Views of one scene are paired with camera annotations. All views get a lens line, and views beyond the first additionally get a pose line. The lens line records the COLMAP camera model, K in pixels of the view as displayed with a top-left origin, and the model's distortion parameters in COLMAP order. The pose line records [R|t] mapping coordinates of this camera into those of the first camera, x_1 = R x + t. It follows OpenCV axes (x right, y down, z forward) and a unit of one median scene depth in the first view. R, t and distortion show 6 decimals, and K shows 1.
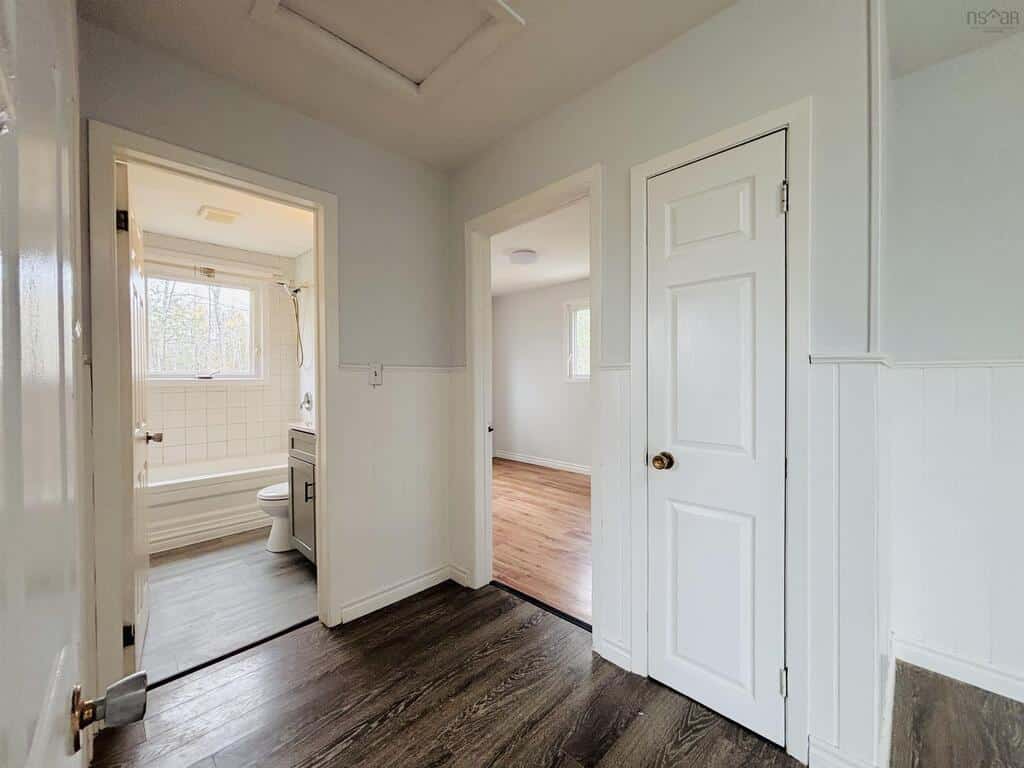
lens RADIAL K [[407.7, 0, 499.8], [0, 407.7, 385.2], [0, 0, 1]] dist [0.000227, -0.000129]
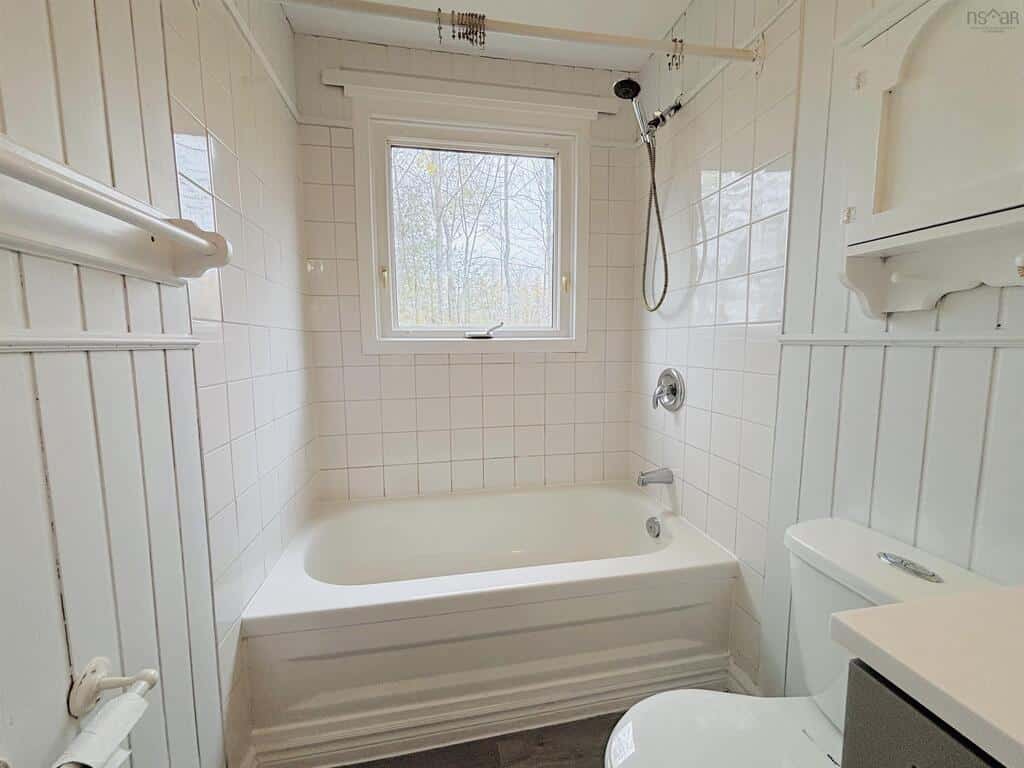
lens RADIAL K [[416.1, 0, 511.0], [0, 416.1, 384.7], [0, 0, 1]] dist [0.010448, -0.002651]
pose [[0.824660, 0.054997, -0.562949, -0.379232], [-0.004732, 0.995898, 0.090360, -0.005347], [0.565609, -0.071852, 0.821538, 0.569473]]
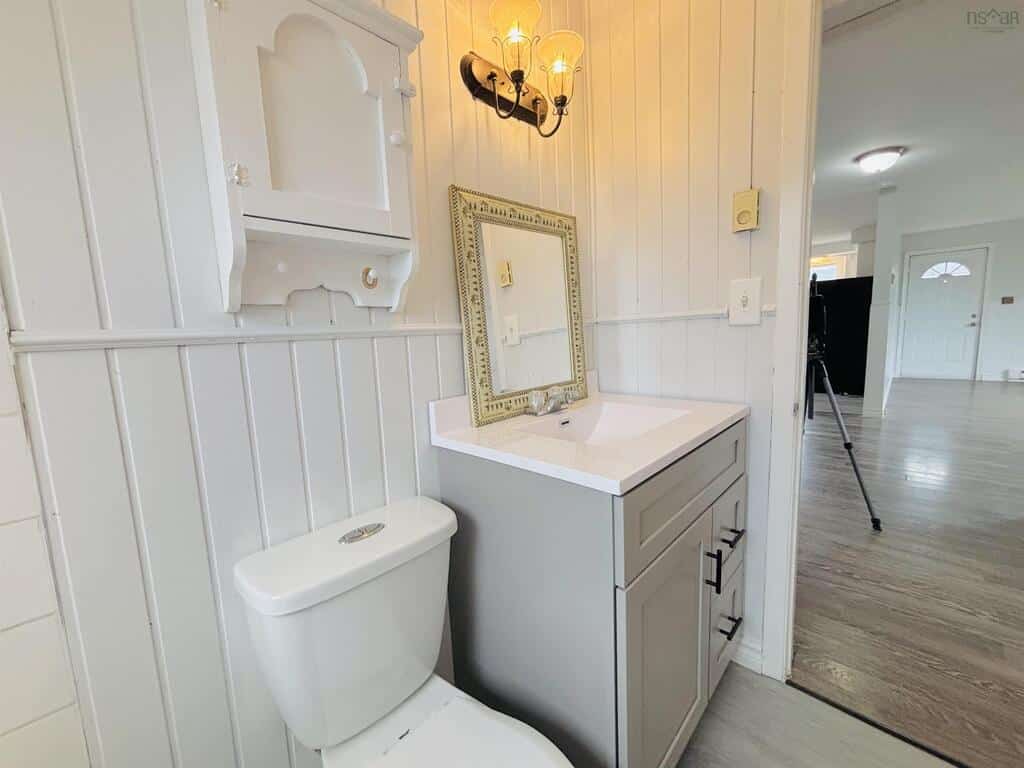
lens RADIAL K [[416.1, 0, 511.0], [0, 416.1, 384.7], [0, 0, 1]] dist [0.010448, -0.002651]
pose [[-0.021158, -0.118623, 0.992714, -0.549922], [0.064522, 0.990704, 0.119759, -0.002057], [-0.997692, 0.066586, -0.013308, 0.755467]]
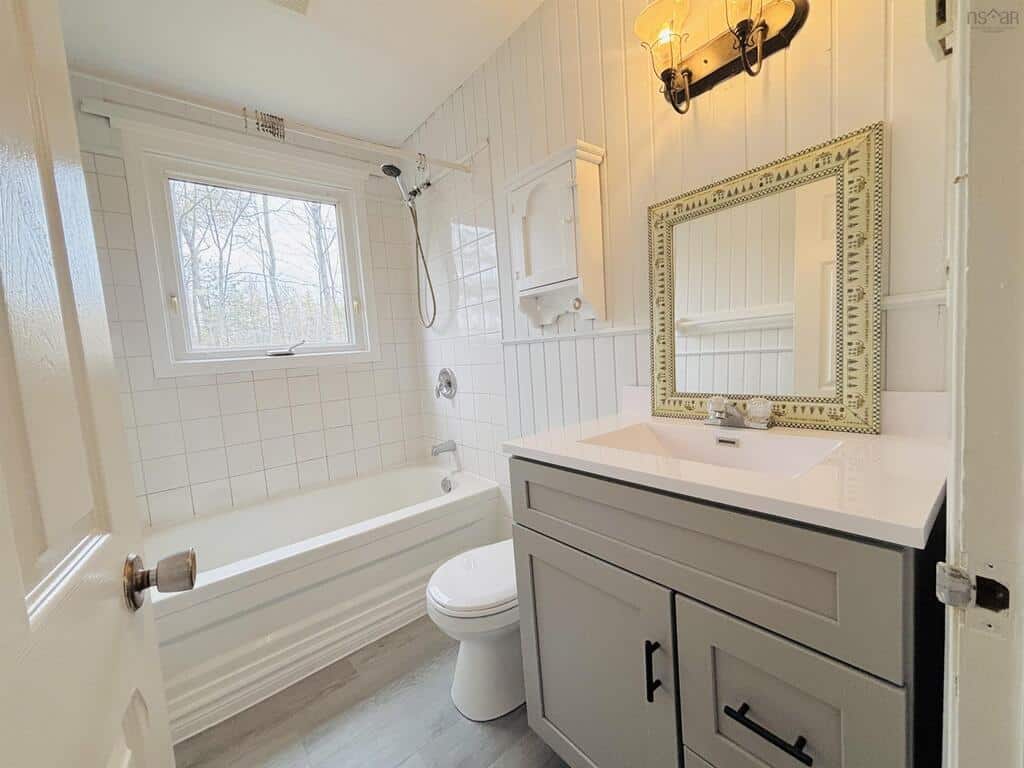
lens RADIAL K [[416.1, 0, 511.0], [0, 416.1, 384.7], [0, 0, 1]] dist [0.010448, -0.002651]
pose [[0.992979, -0.059789, -0.102067, -0.330879], [0.067017, 0.995369, 0.068920, 0.006052], [0.097474, -0.075276, 0.992387, 0.424576]]
